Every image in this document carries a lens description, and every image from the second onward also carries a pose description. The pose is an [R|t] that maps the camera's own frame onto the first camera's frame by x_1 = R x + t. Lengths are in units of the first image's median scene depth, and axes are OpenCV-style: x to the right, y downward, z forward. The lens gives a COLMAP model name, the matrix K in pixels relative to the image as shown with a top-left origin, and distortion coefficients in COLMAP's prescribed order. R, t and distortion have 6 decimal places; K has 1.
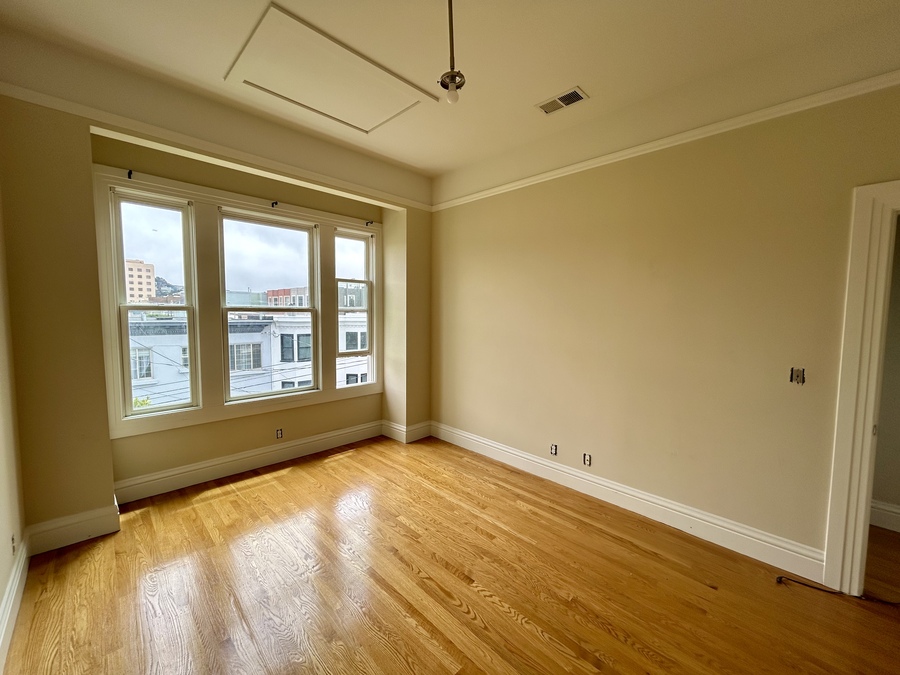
lens RADIAL K [[363.1, 0, 450.2], [0, 363.1, 336.6], [0, 0, 1]] dist [-0.003489, 0.001832]
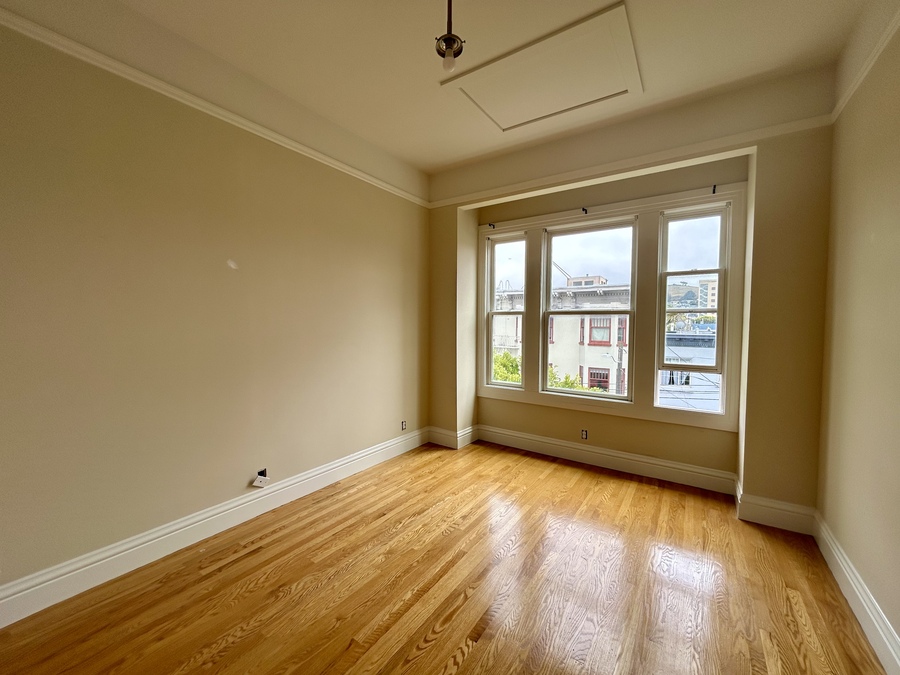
lens RADIAL K [[363.1, 0, 450.2], [0, 363.1, 338.3], [0, 0, 1]] dist [-0.003489, 0.001832]
pose [[0.193117, 0.032388, -0.980641, 0.479286], [-0.071751, 0.997245, 0.018807, 0.007247], [0.978549, 0.066730, 0.194909, 0.449641]]
